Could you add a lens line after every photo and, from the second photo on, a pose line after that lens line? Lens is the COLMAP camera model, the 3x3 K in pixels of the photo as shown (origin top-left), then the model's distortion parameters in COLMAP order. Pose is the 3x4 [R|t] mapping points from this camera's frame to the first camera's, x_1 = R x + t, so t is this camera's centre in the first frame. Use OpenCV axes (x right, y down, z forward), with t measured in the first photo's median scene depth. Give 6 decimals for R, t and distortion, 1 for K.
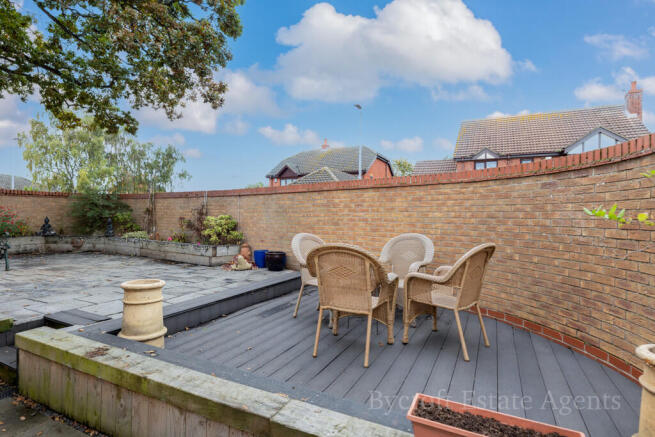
lens RADIAL K [[338.7, 0, 328.9], [0, 338.7, 217.7], [0, 0, 1]] dist [-0.003241, -0.001168]
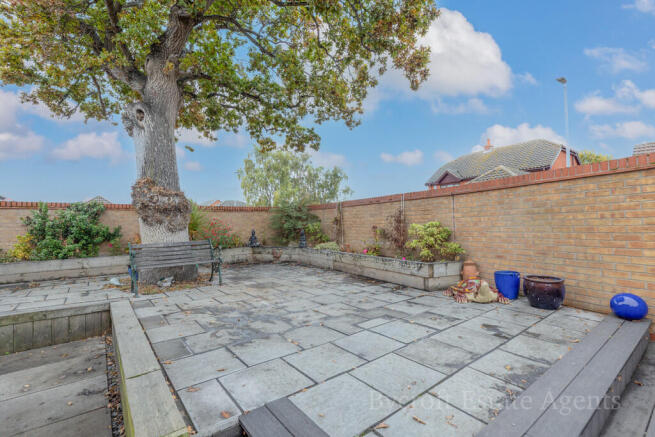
lens RADIAL K [[300.5, 0, 327.5], [0, 300.5, 218.5], [0, 0, 1]] dist [-0.000320, 0.000012]
pose [[0.894441, -0.040700, -0.445329, -0.175889], [0.030211, 0.999074, -0.030631, -0.000641], [0.446163, 0.013943, 0.894843, 0.224256]]
